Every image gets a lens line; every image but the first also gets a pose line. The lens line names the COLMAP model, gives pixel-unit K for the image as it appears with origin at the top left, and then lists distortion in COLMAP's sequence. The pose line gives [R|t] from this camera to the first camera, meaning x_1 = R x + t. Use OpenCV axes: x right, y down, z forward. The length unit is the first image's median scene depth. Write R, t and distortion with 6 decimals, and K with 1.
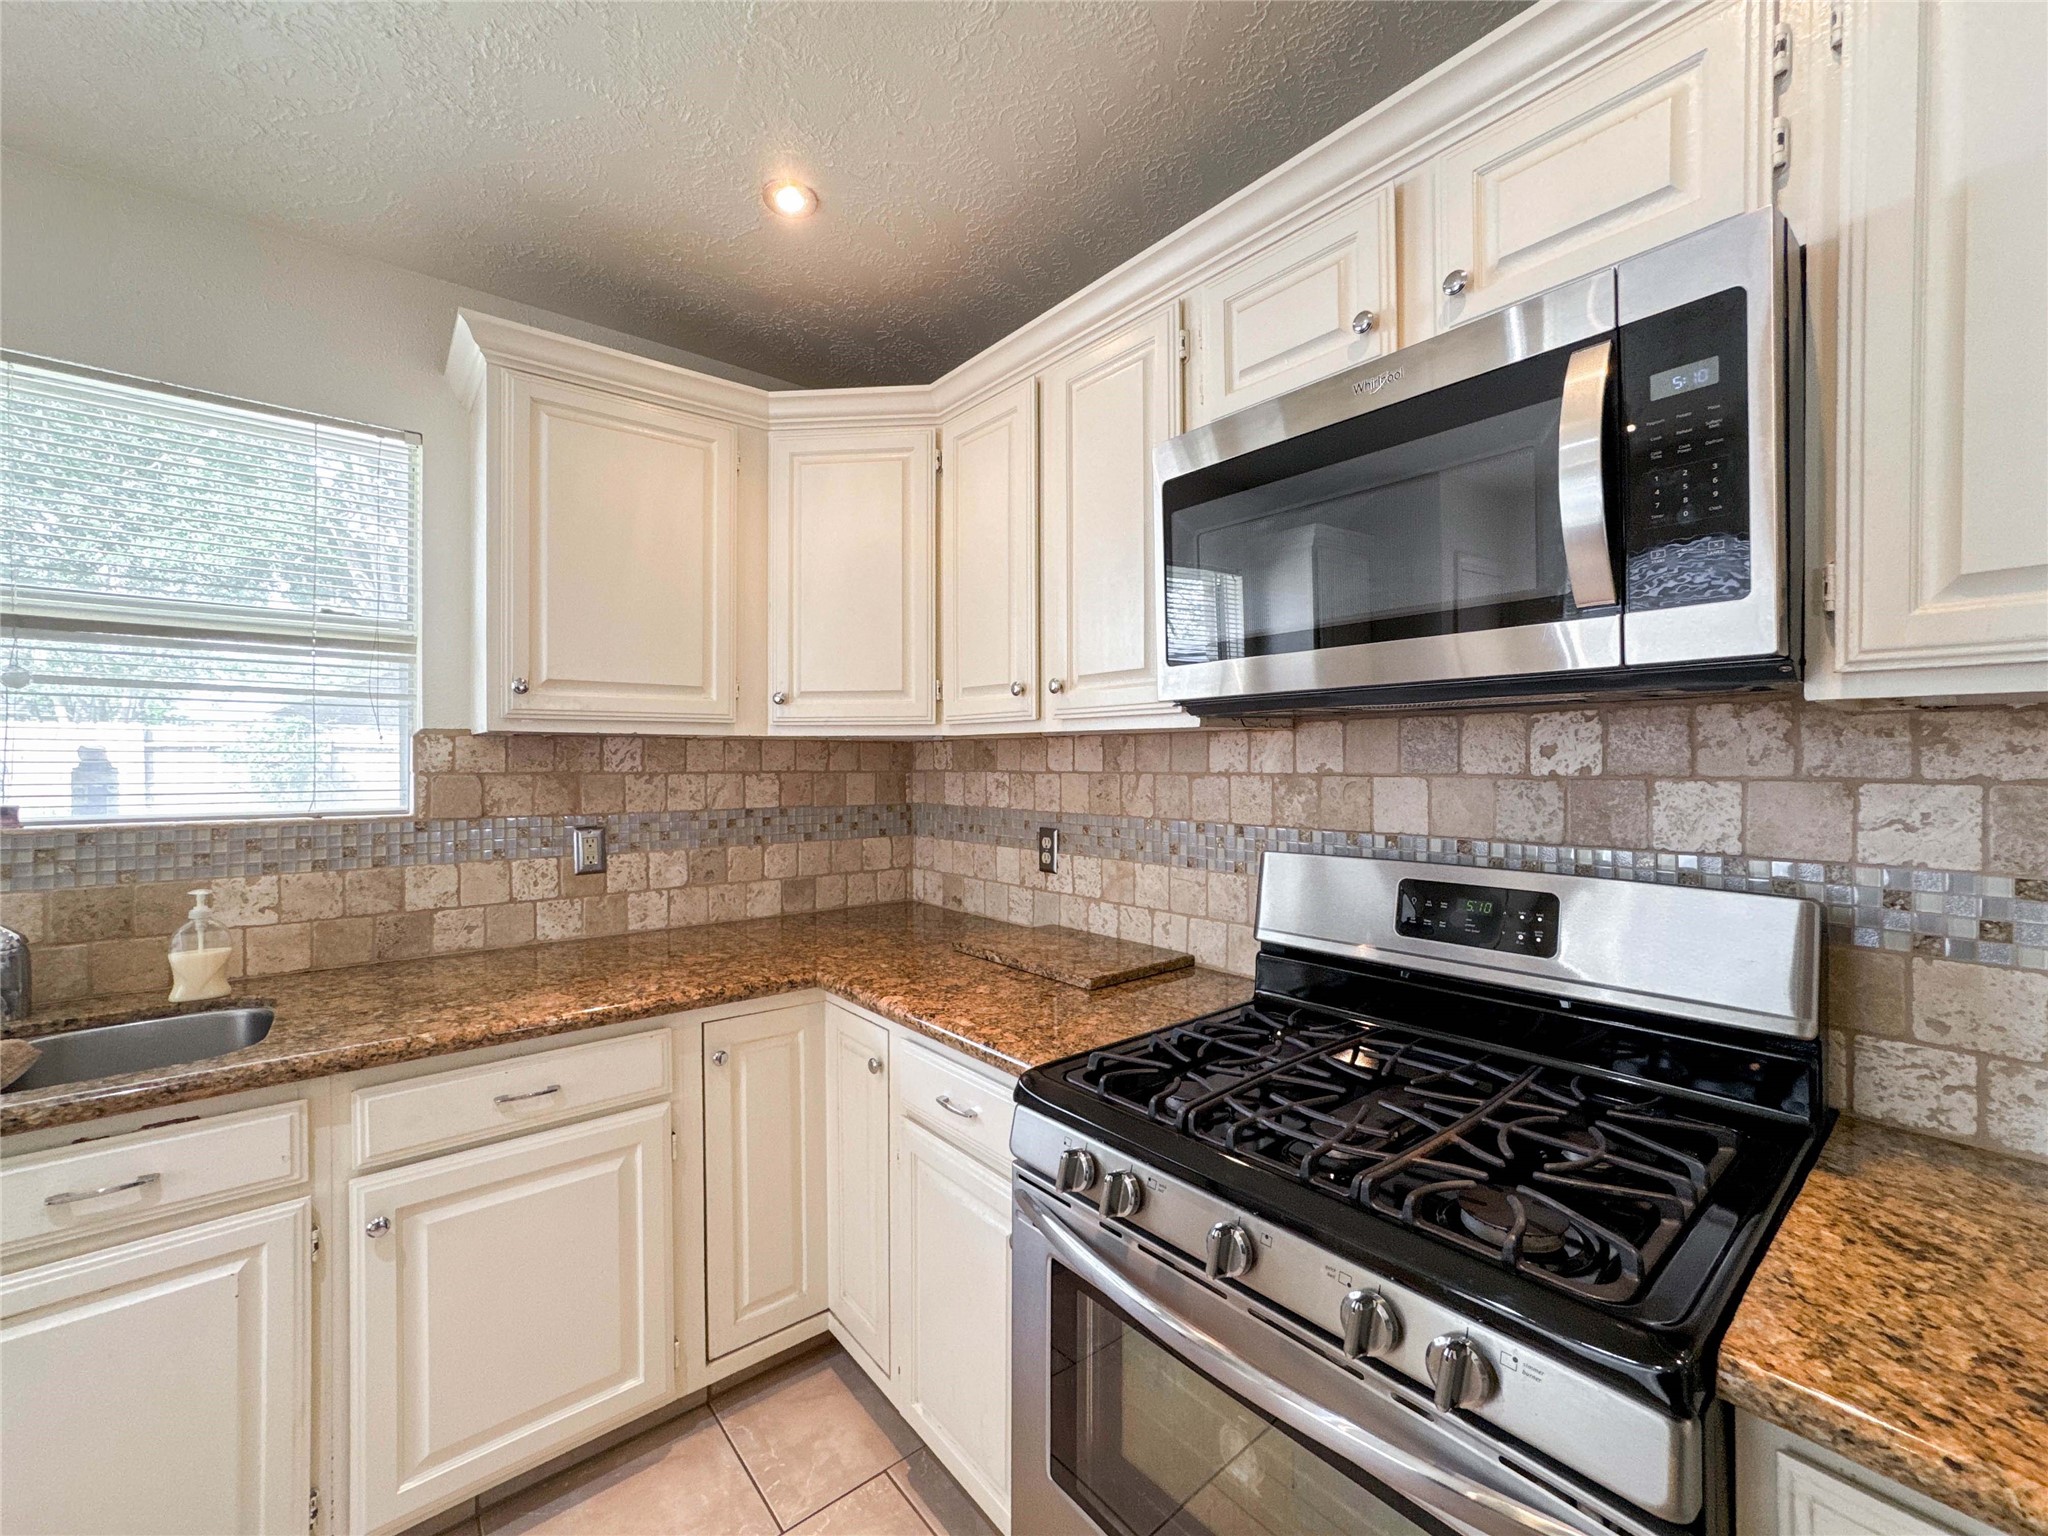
lens RADIAL K [[837.6, 0, 1027.0], [0, 837.6, 766.0], [0, 0, 1]] dist [-0.039236, 0.019158]
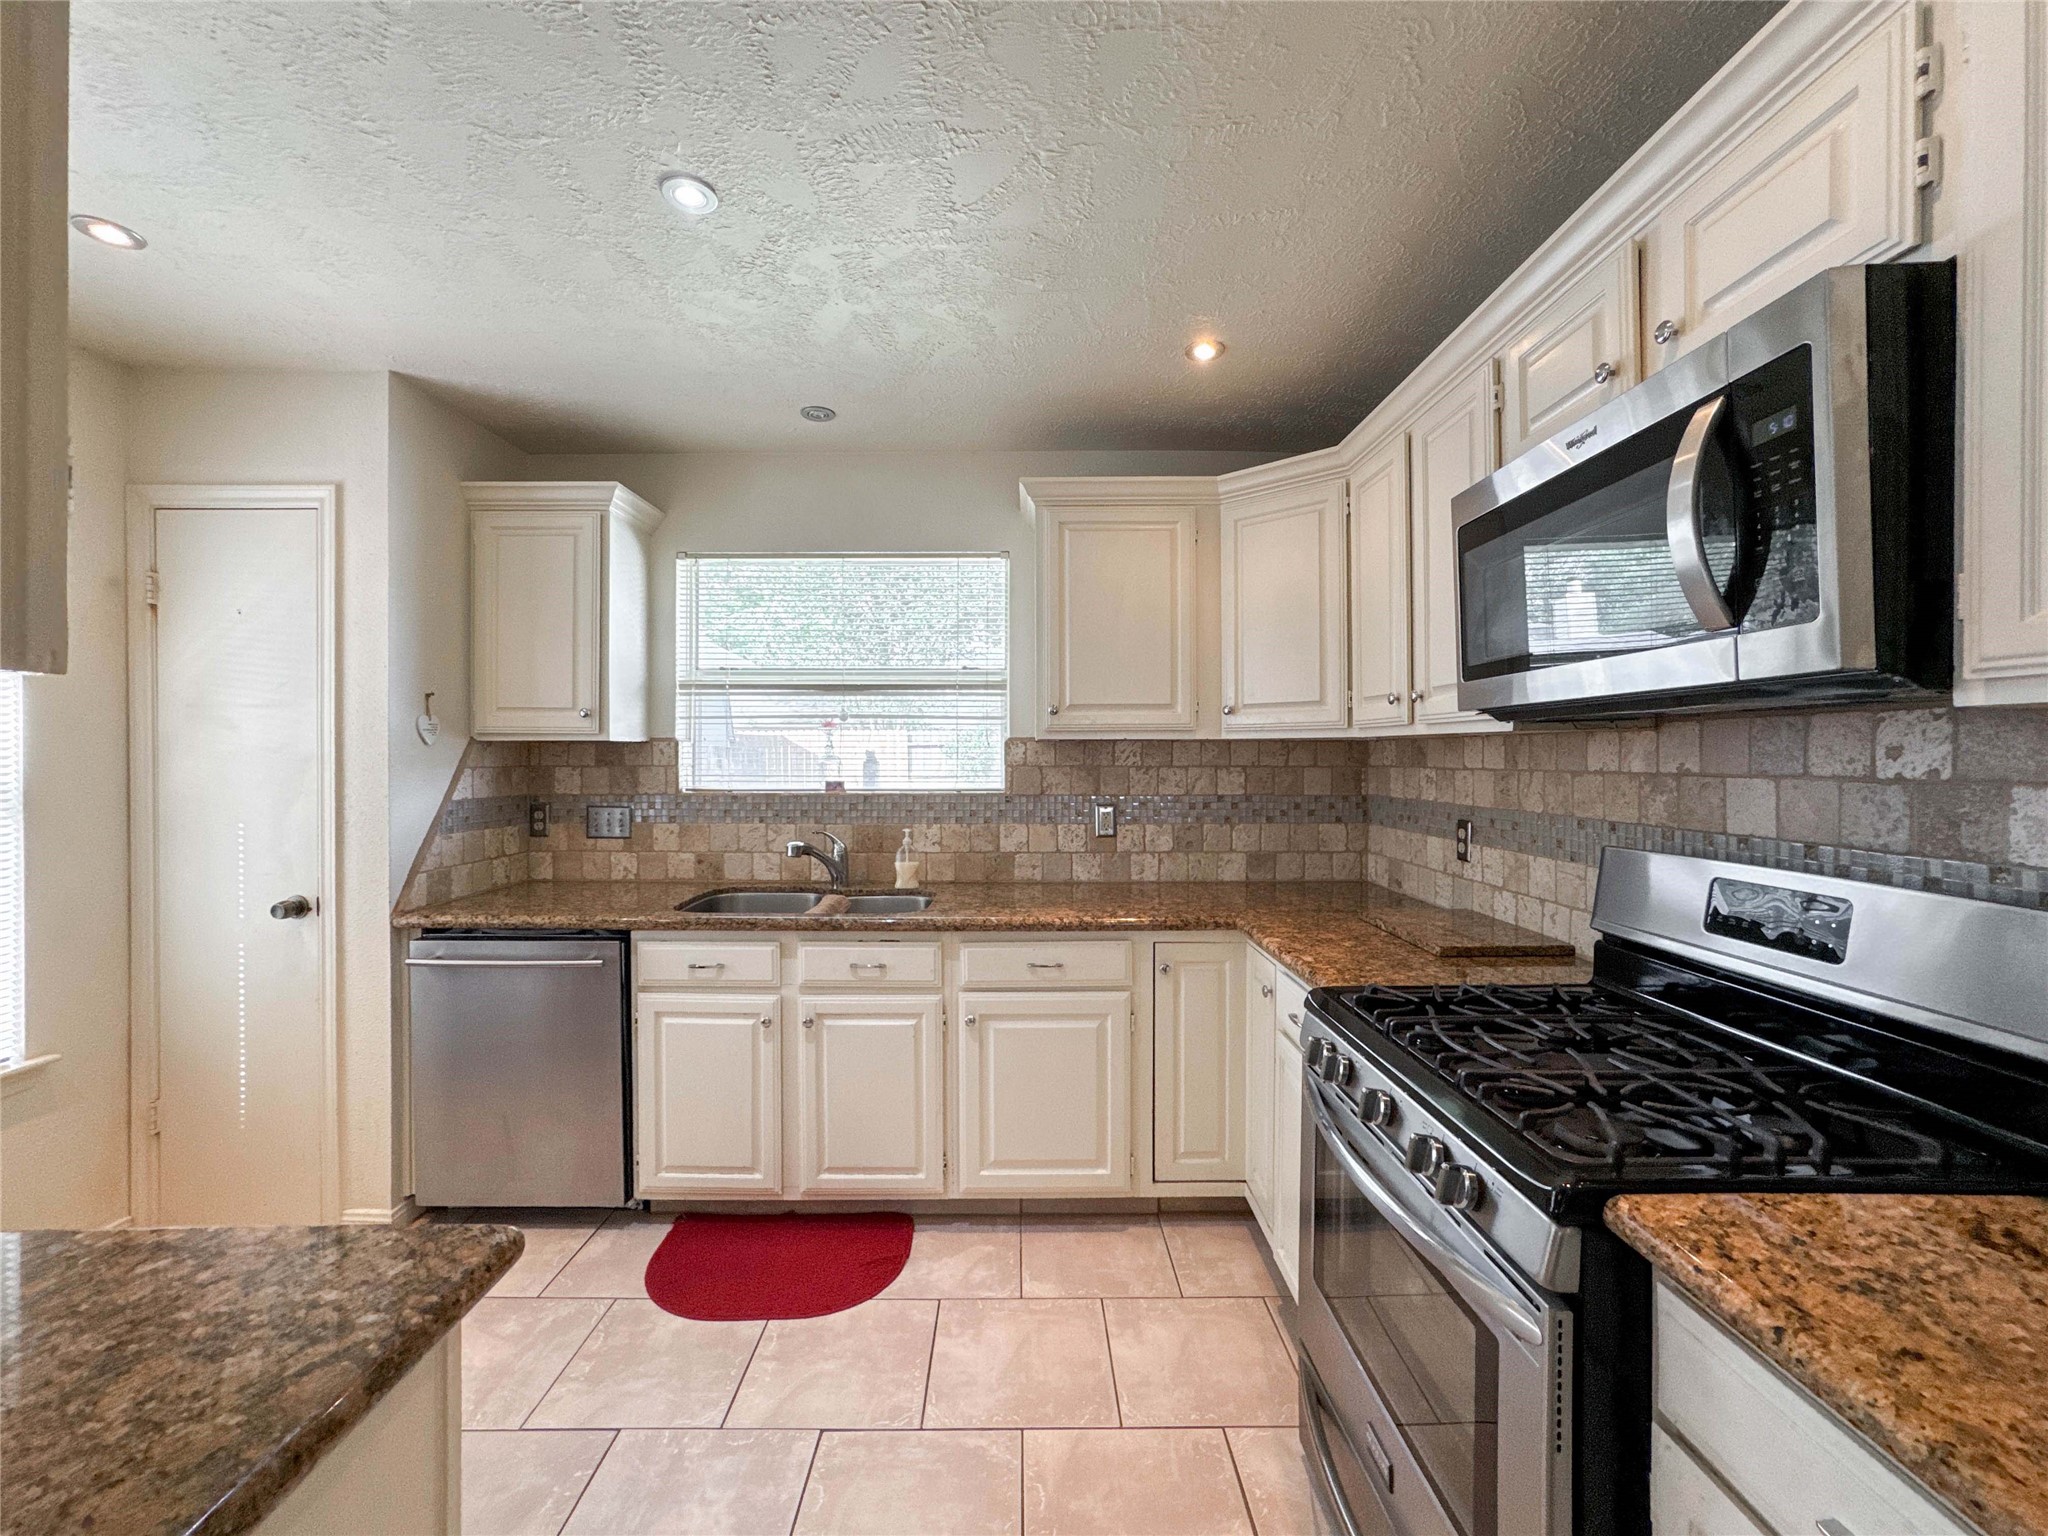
lens RADIAL K [[840.0, 0, 1029.1], [0, 840.0, 761.7], [0, 0, 1]] dist [-0.036406, 0.017319]
pose [[0.774647, 0.004580, -0.632378, 0.326044], [-0.001995, 0.999986, 0.004798, -0.007036], [0.632391, -0.002455, 0.774645, -0.232675]]
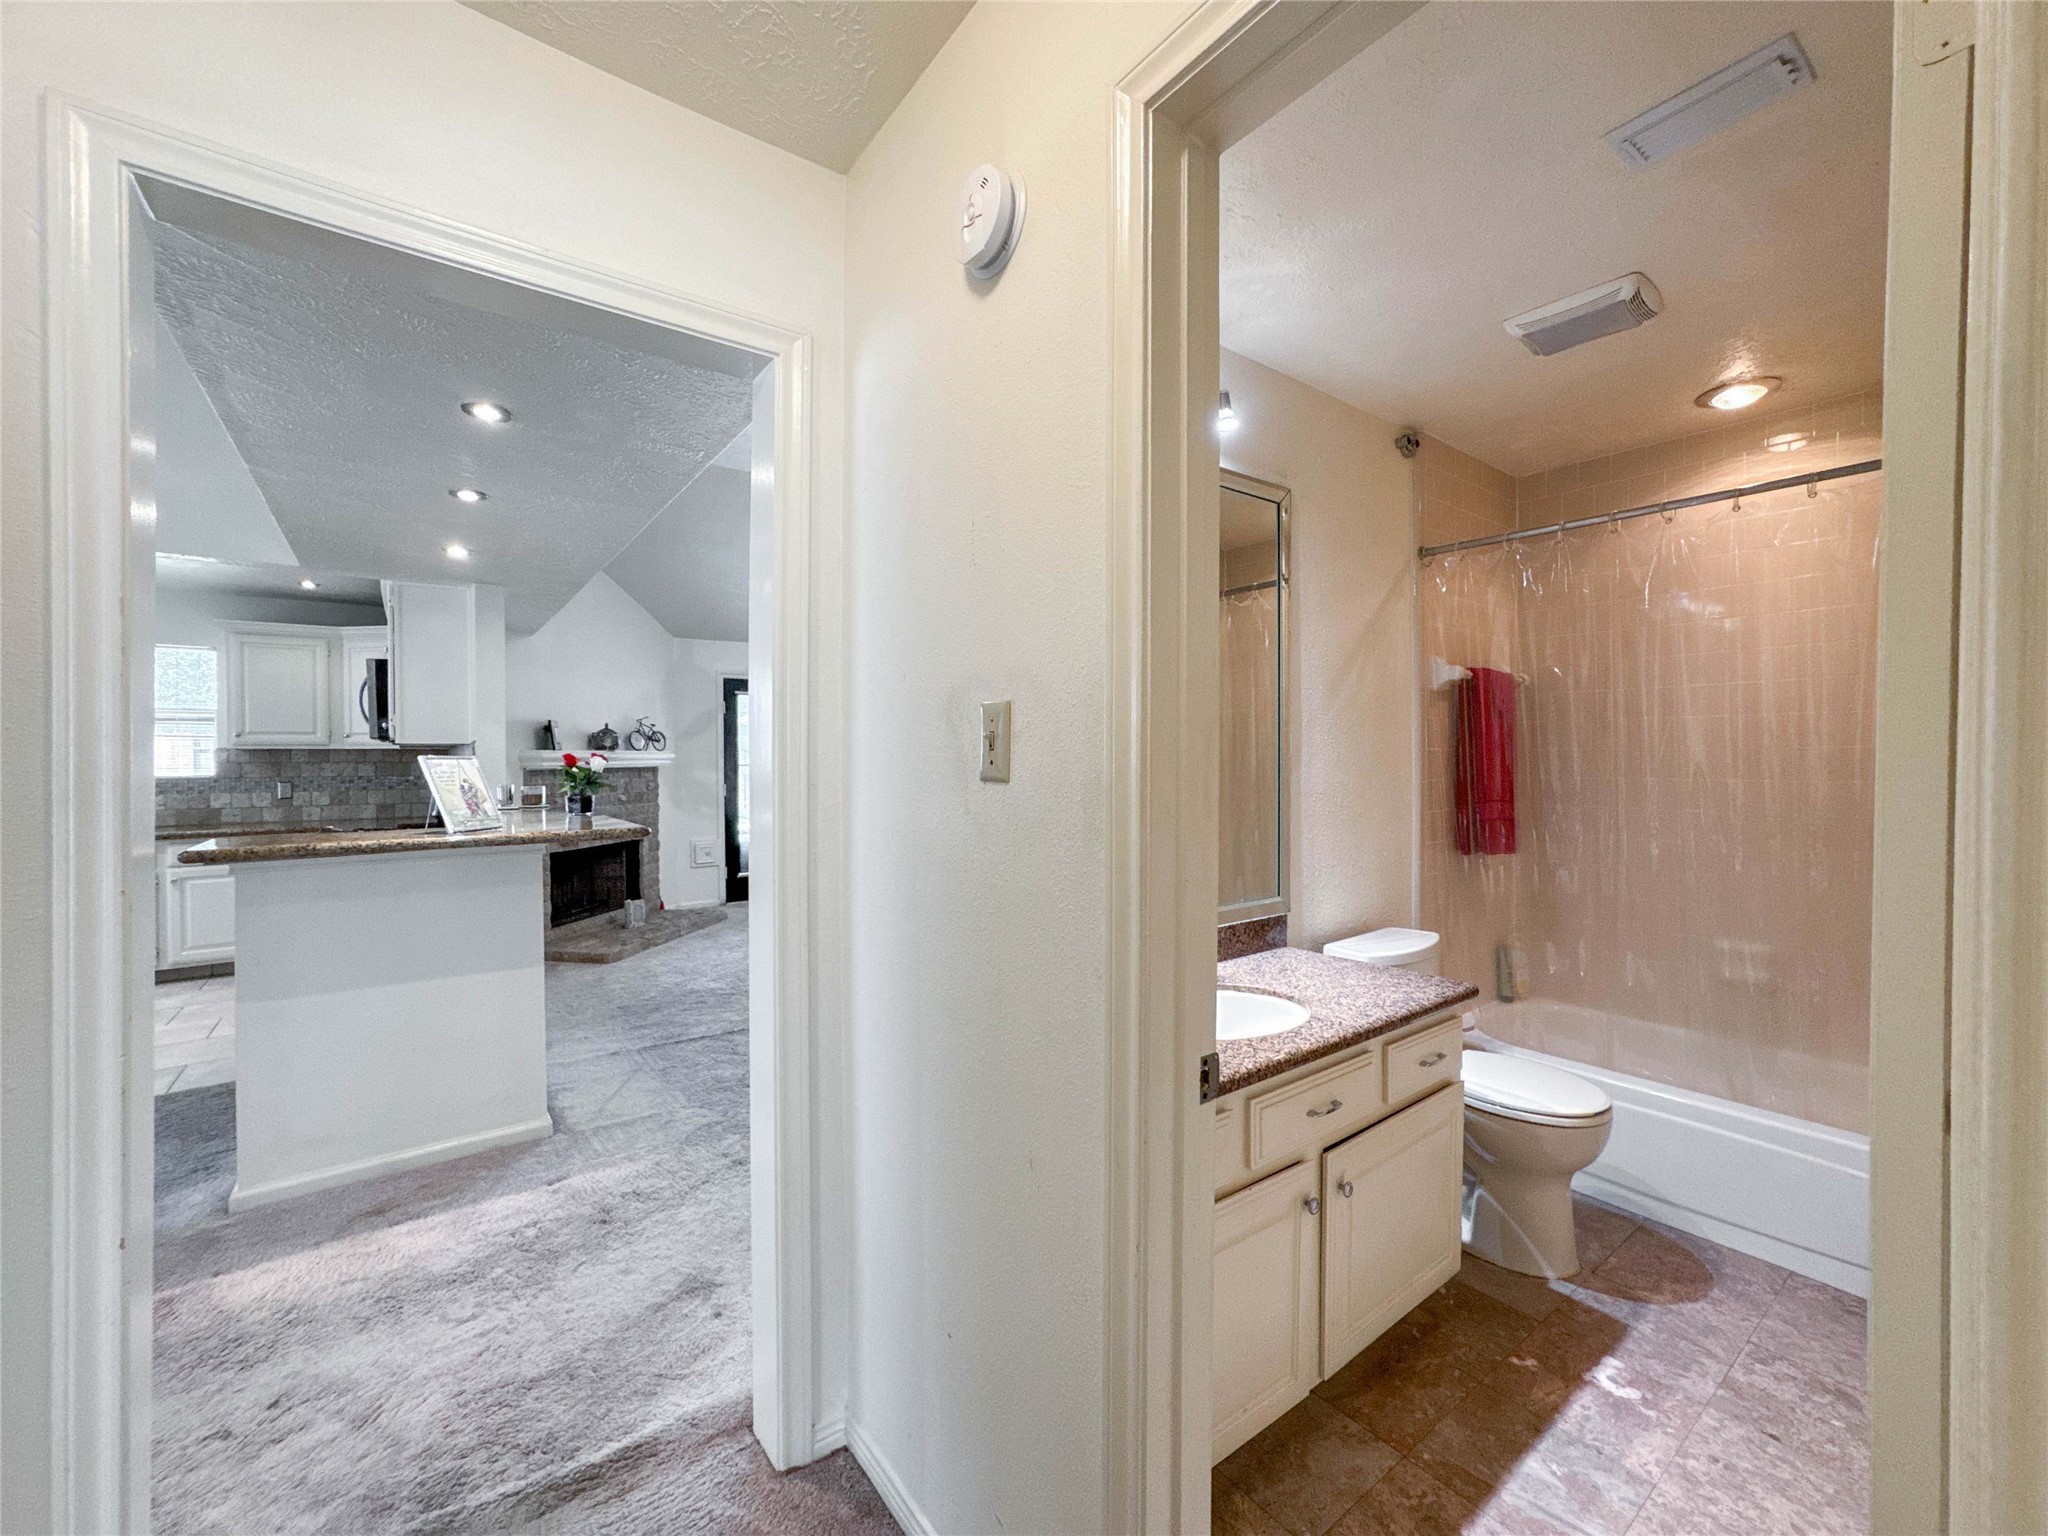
lens RADIAL K [[825.5, 0, 1033.5], [0, 825.5, 763.2], [0, 0, 1]] dist [-0.038829, 0.015220]
pose [[0.999188, -0.003291, -0.040144, 2.406270], [0.003379, 0.999992, 0.002126, 0.016327], [0.040137, -0.002260, 0.999192, -1.848521]]
